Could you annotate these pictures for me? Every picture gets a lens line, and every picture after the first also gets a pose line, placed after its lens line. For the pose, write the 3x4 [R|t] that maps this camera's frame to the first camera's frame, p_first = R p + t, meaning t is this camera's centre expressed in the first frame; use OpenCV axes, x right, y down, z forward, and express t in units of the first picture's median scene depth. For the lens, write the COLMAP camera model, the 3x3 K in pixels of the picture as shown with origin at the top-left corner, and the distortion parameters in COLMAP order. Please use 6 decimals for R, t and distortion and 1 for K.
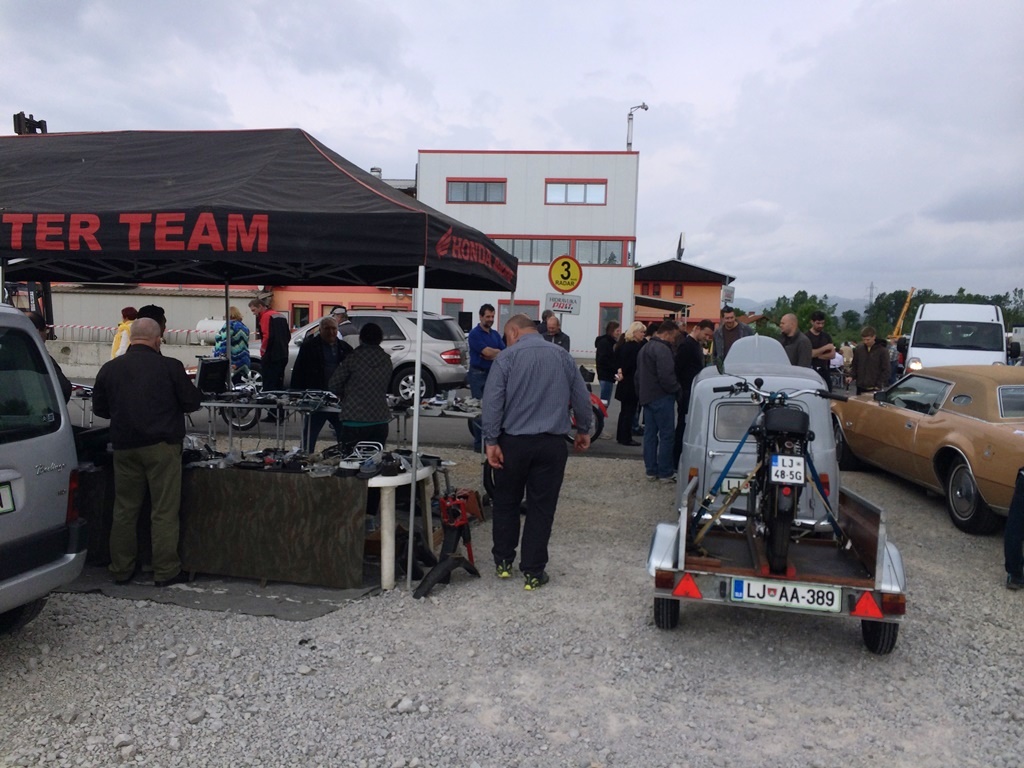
lens RADIAL K [[973.9, 0, 512.1], [0, 973.9, 380.3], [0, 0, 1]] dist [0.170979, -0.264186]
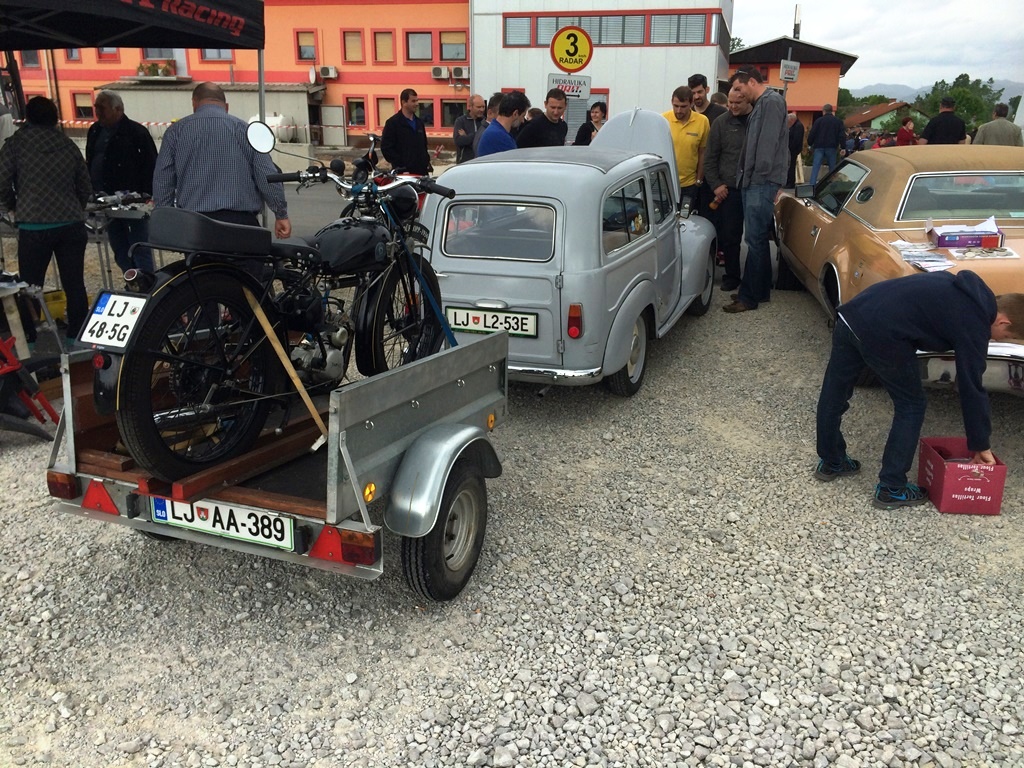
lens RADIAL K [[889.0, 0, 587.2], [0, 889.0, 380.9], [0, 0, 1]] dist [0.068557, -0.048929]
pose [[0.983945, 0.033243, -0.175347, 0.403695], [0.005265, 0.976664, 0.214707, 0.010760], [0.178392, -0.212183, 0.960809, 0.358170]]
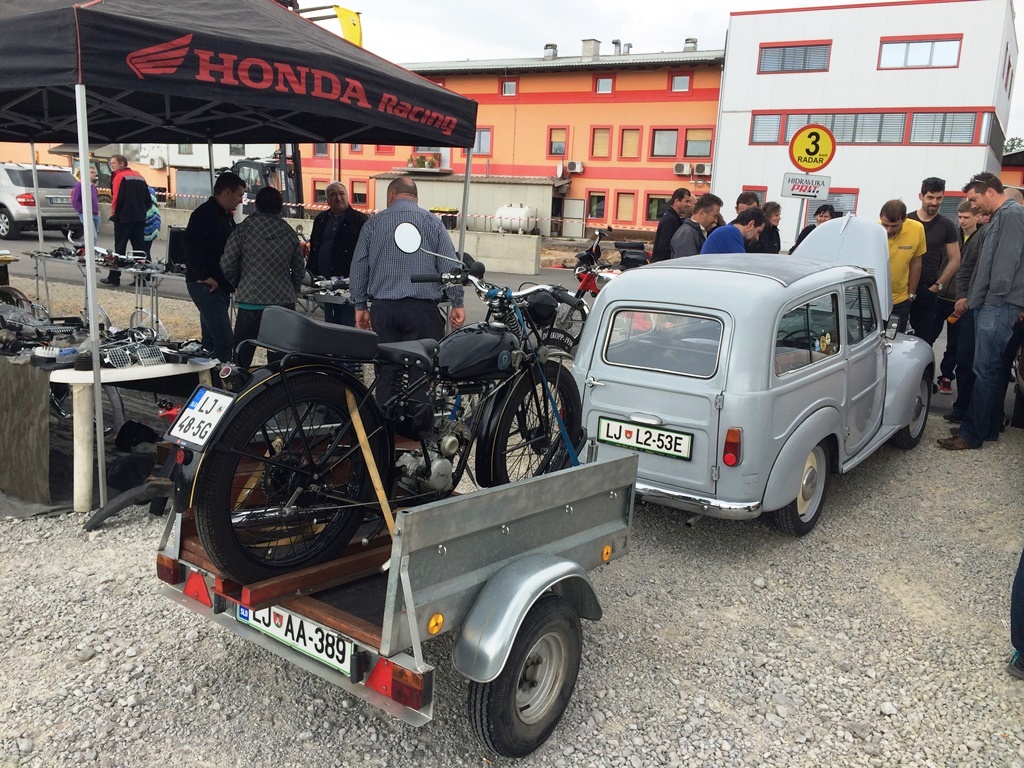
lens RADIAL K [[923.5, 0, 594.4], [0, 923.5, 388.4], [0, 0, 1]] dist [0.115767, -0.217406]
pose [[0.900990, 0.096962, -0.422866, 0.445834], [-0.048232, 0.991049, 0.124477, -0.000113], [0.431150, -0.091757, 0.897602, 0.406023]]
